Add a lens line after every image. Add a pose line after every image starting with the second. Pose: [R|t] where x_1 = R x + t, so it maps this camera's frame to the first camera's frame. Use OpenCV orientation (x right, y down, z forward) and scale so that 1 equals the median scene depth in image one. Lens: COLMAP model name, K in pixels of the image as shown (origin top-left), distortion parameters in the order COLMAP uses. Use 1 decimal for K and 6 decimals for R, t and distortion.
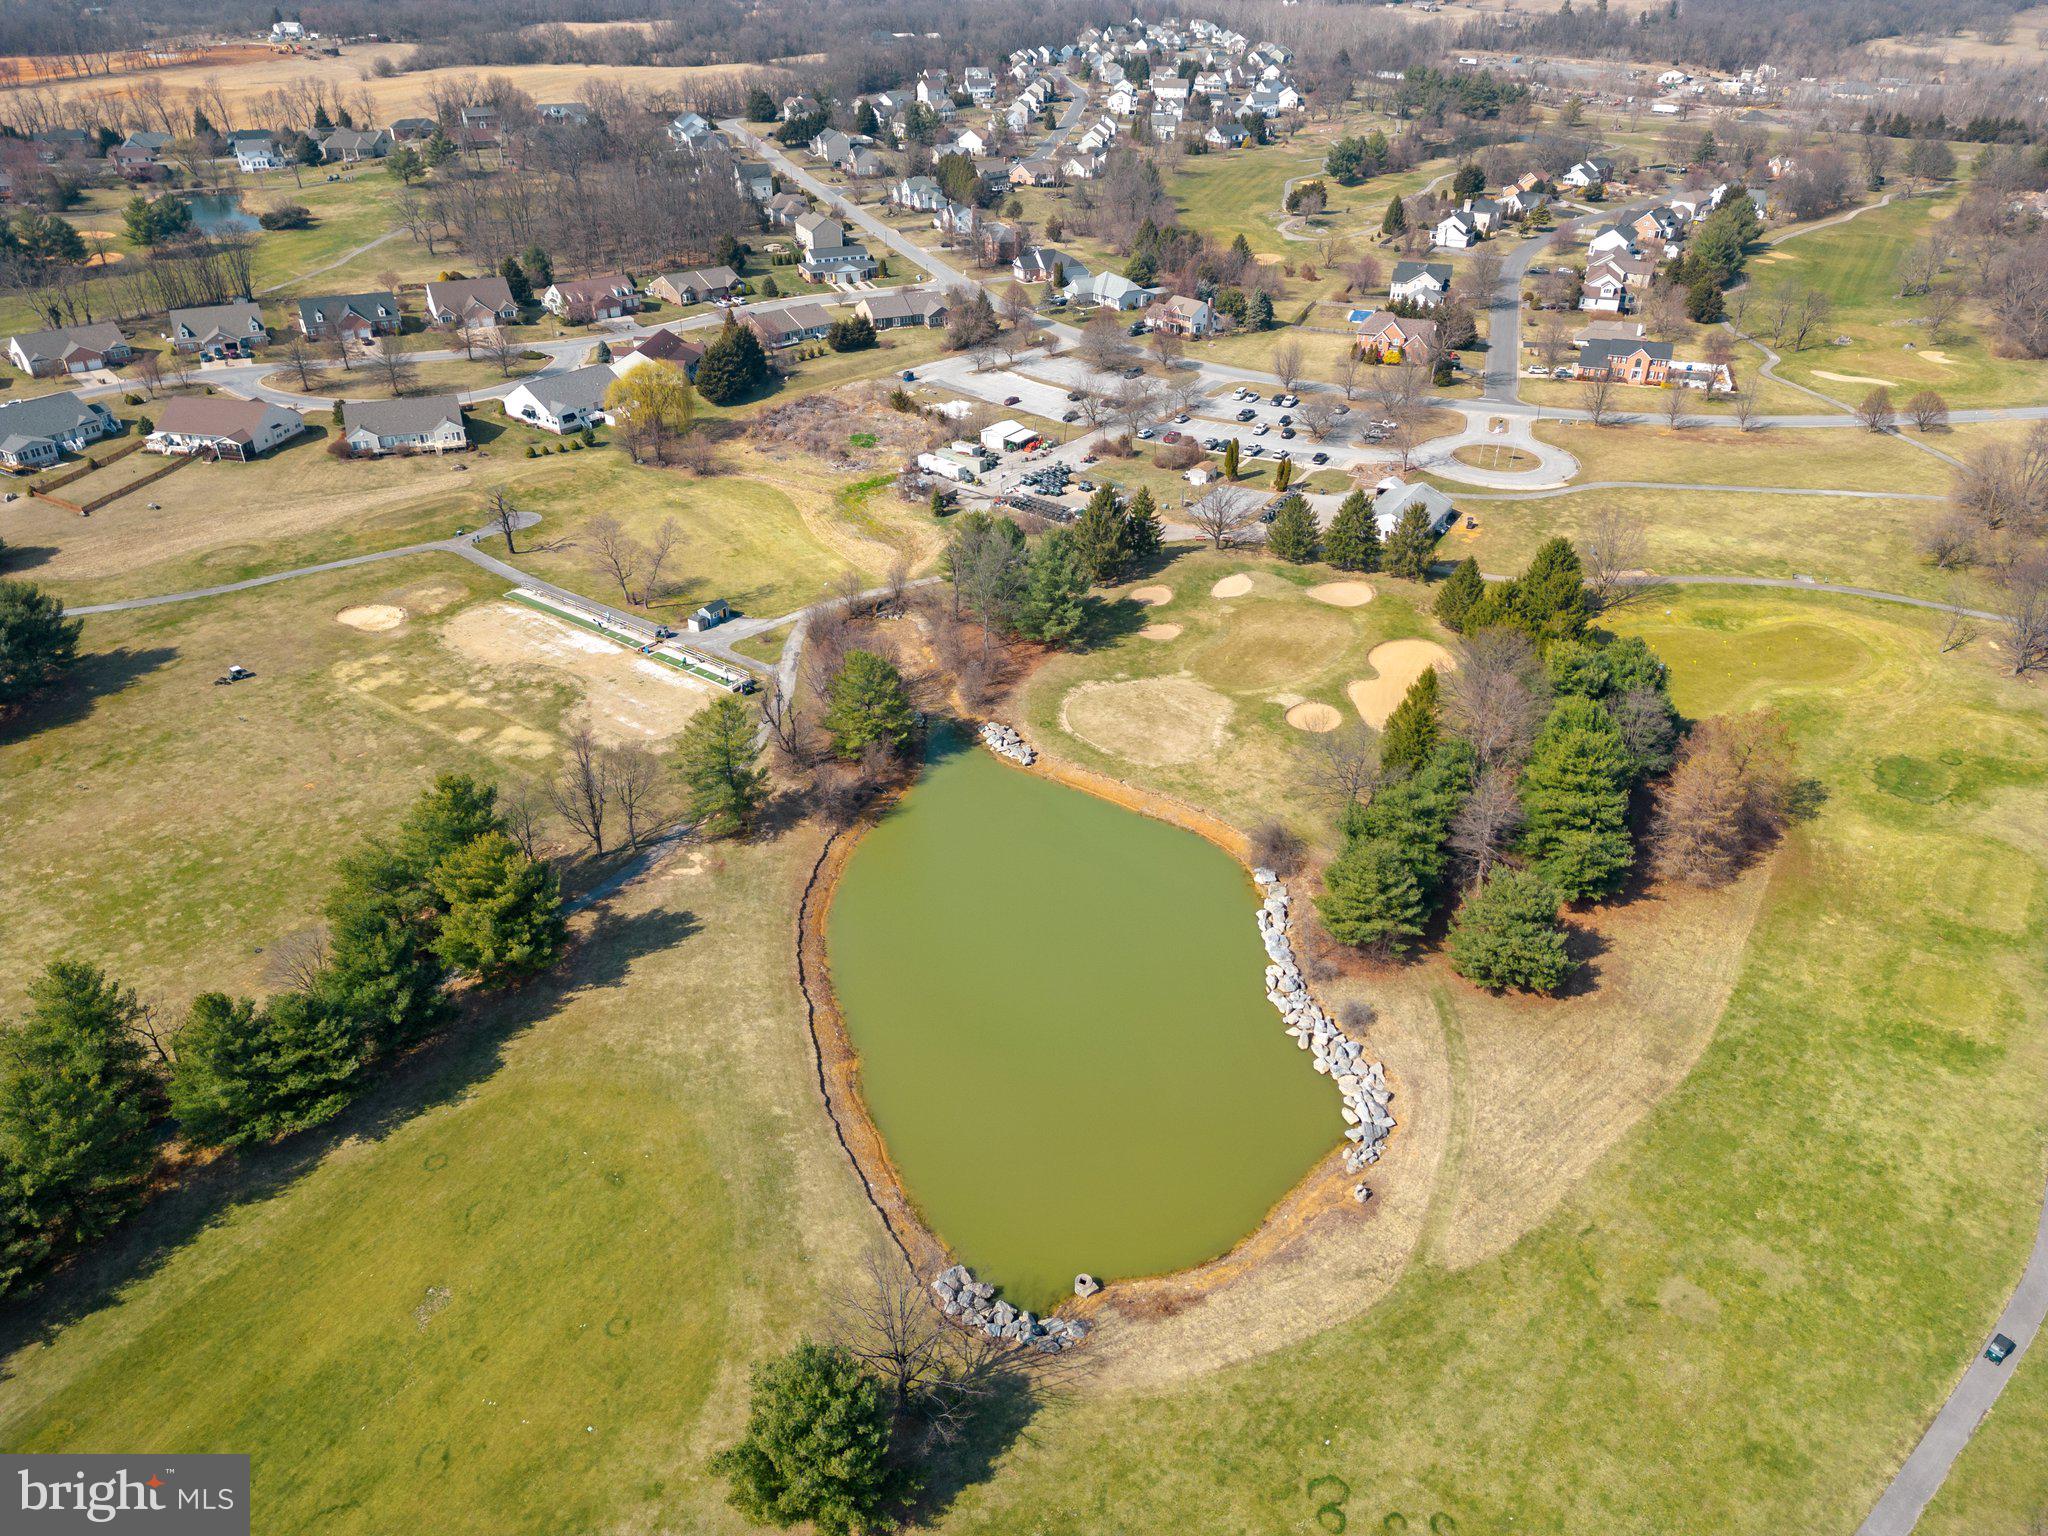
lens RADIAL K [[1427.4, 0, 1024.0], [0, 1427.4, 768.0], [0, 0, 1]] dist [0.094489, -0.100887]
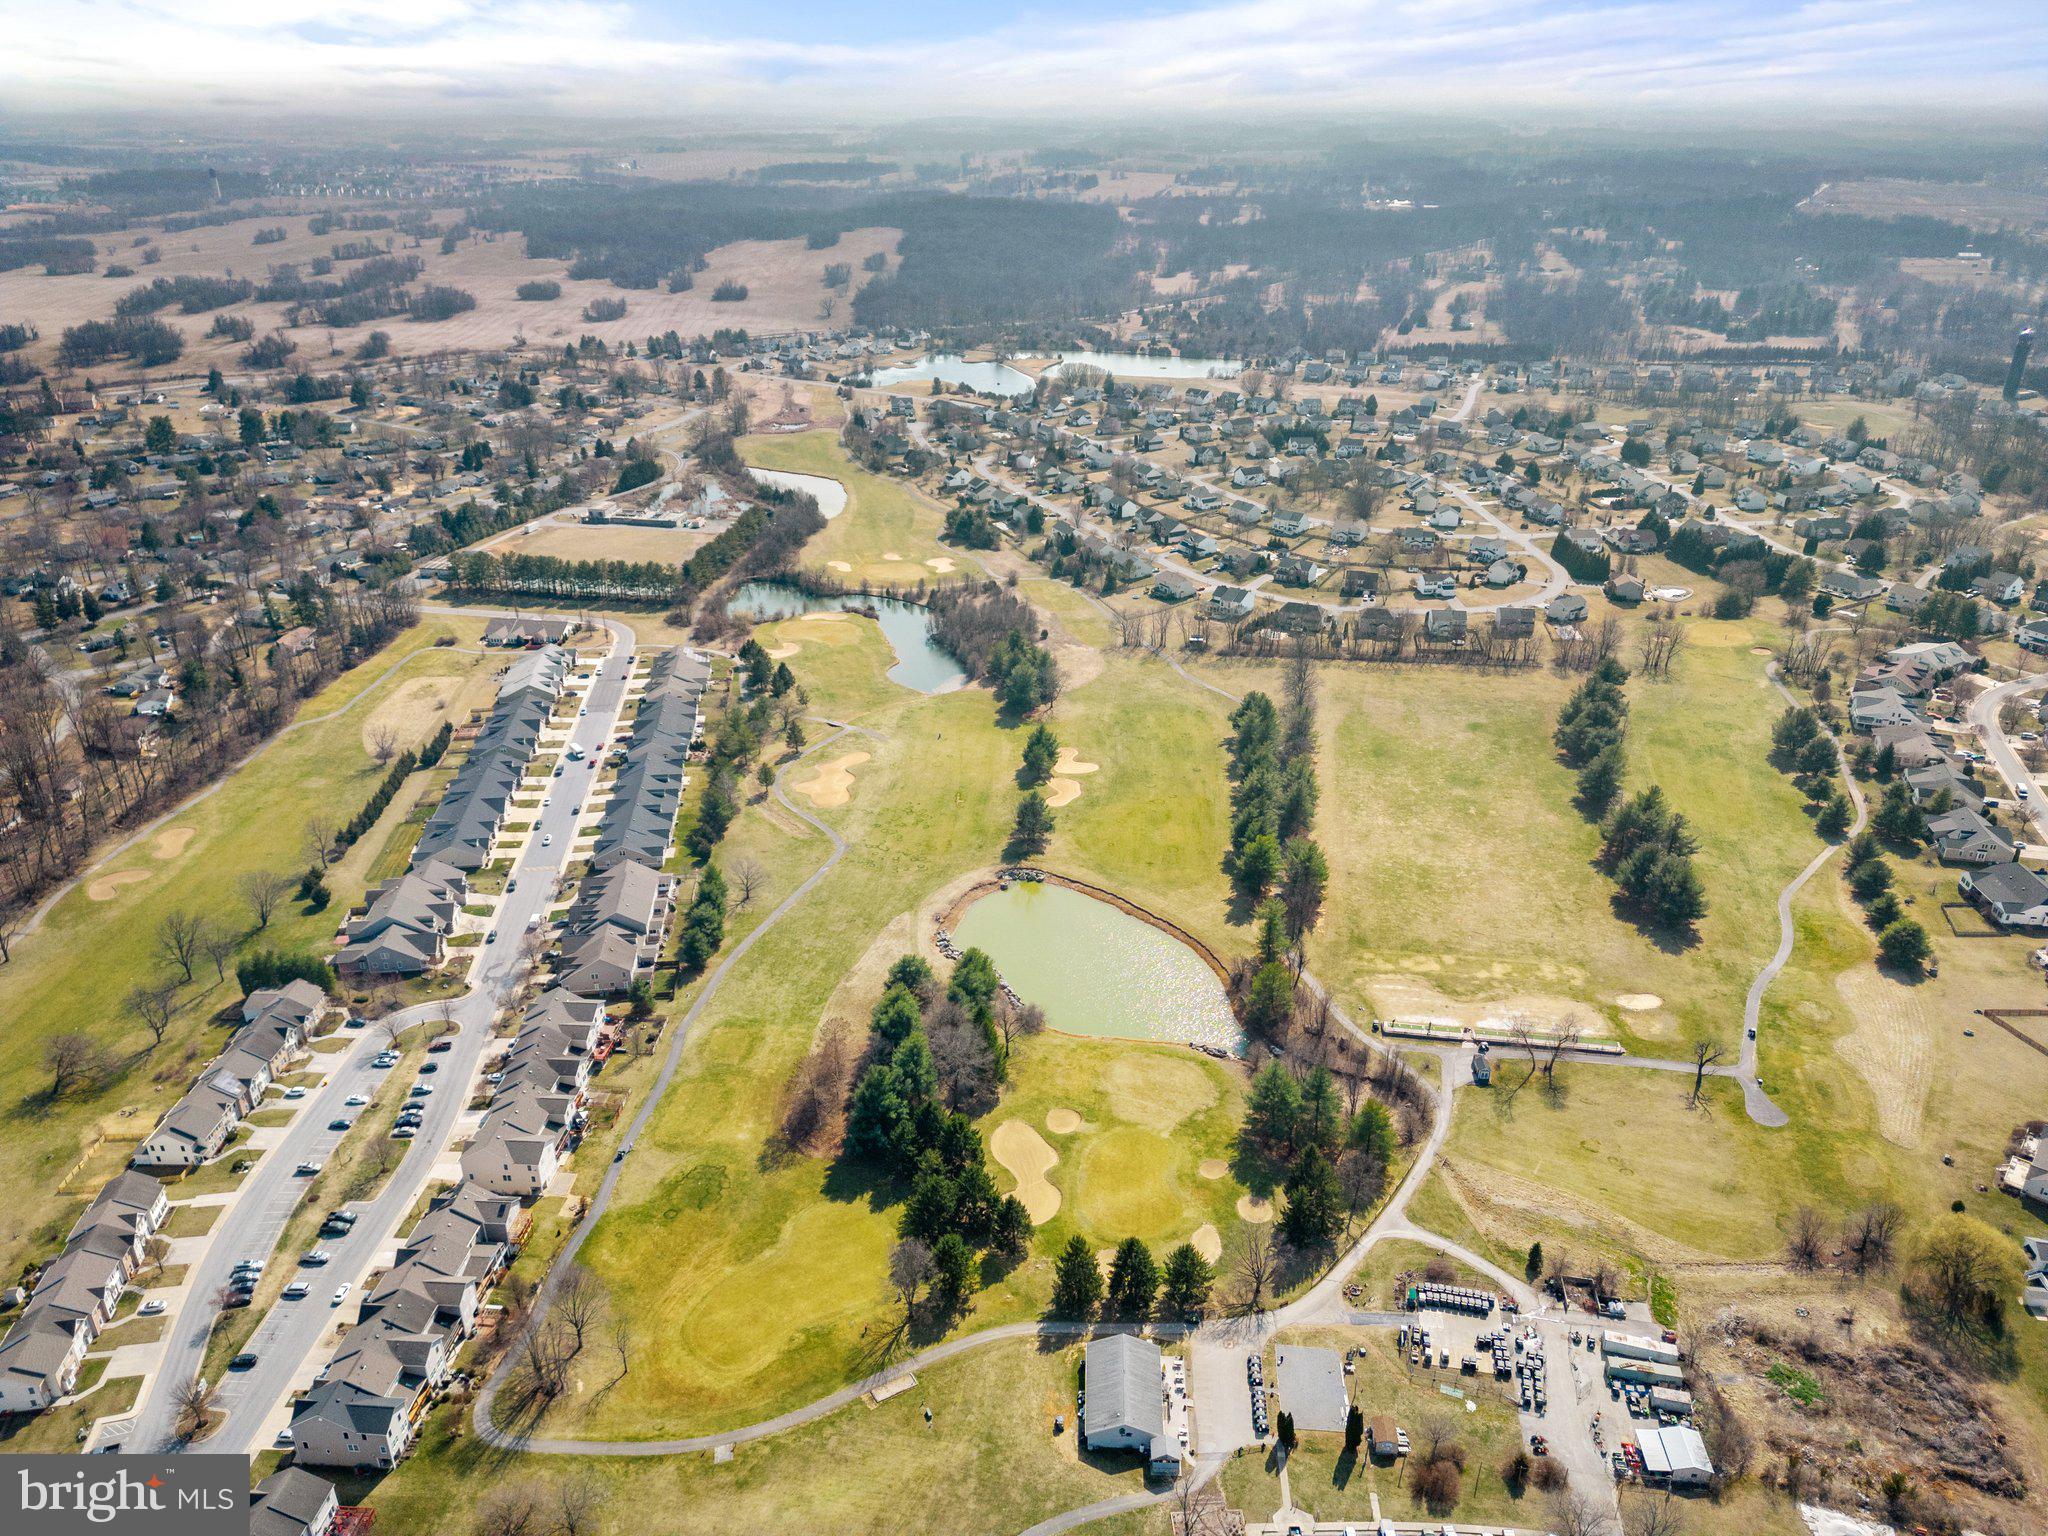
lens RADIAL K [[1427.4, 0, 1024.0], [0, 1427.4, 768.0], [0, 0, 1]] dist [0.094489, -0.100887]
pose [[-0.878192, 0.204880, -0.432207, 0.843940], [-0.246552, 0.580417, 0.776098, -1.464958], [0.409867, 0.788125, -0.459204, 1.428123]]
